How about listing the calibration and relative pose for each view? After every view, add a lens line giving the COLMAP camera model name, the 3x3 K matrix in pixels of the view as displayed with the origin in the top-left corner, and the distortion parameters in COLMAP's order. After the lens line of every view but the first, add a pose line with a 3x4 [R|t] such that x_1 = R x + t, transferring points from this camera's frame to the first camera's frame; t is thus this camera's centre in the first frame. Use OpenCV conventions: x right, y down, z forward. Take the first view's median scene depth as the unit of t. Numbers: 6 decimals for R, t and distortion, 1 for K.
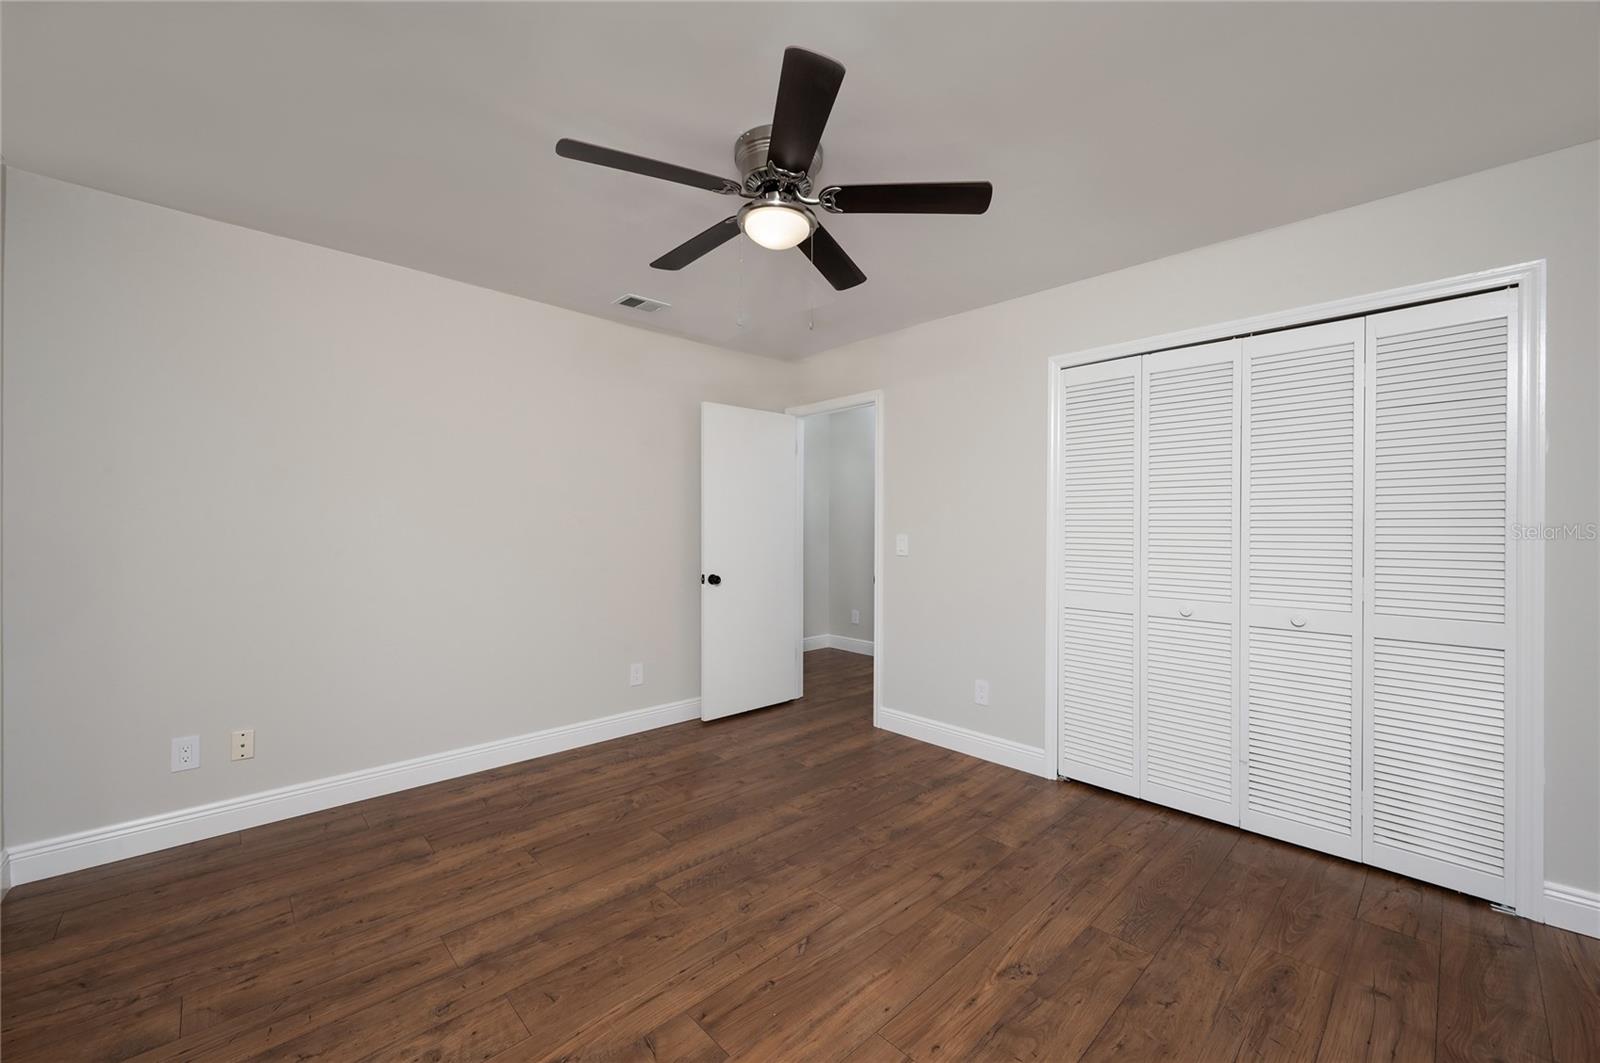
lens RADIAL K [[638.0, 0, 793.8], [0, 638.0, 525.8], [0, 0, 1]] dist [-0.001446, -0.000168]
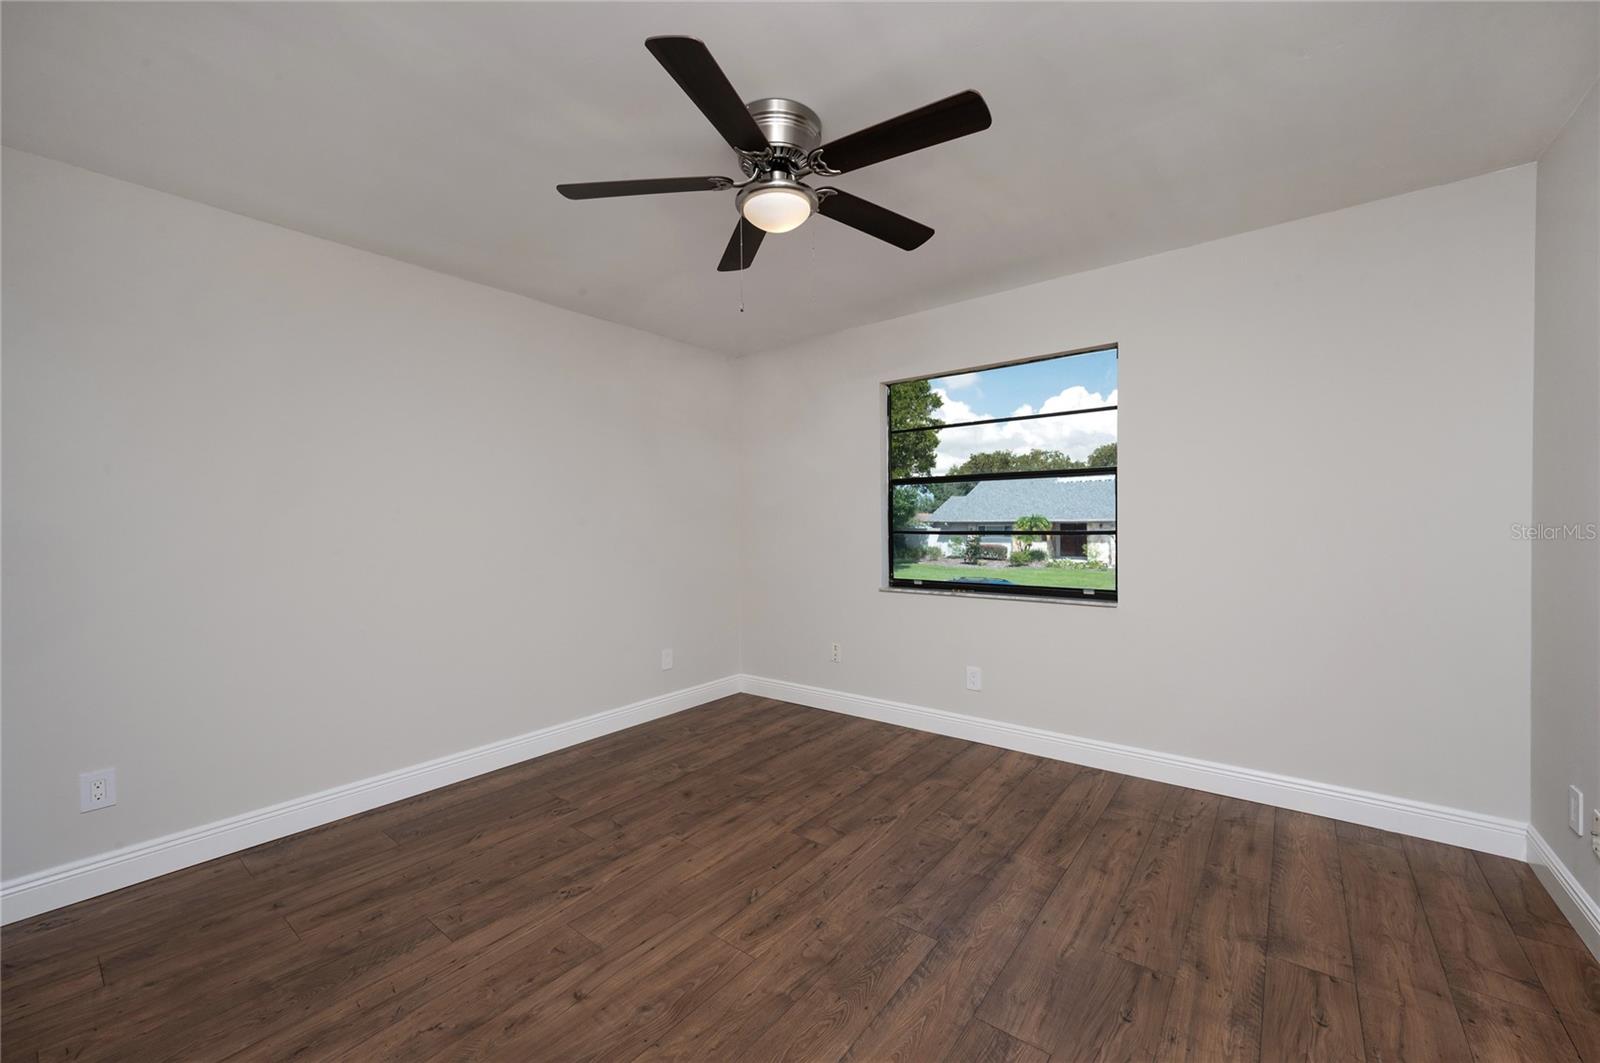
lens RADIAL K [[638.0, 0, 800.1], [0, 638.0, 527.8], [0, 0, 1]] dist [-0.001446, -0.000168]
pose [[-0.988147, 0.010024, -0.153184, 0.091663], [0.009790, 0.999949, 0.002281, 0.014413], [0.153199, 0.000755, -0.988195, 1.964748]]
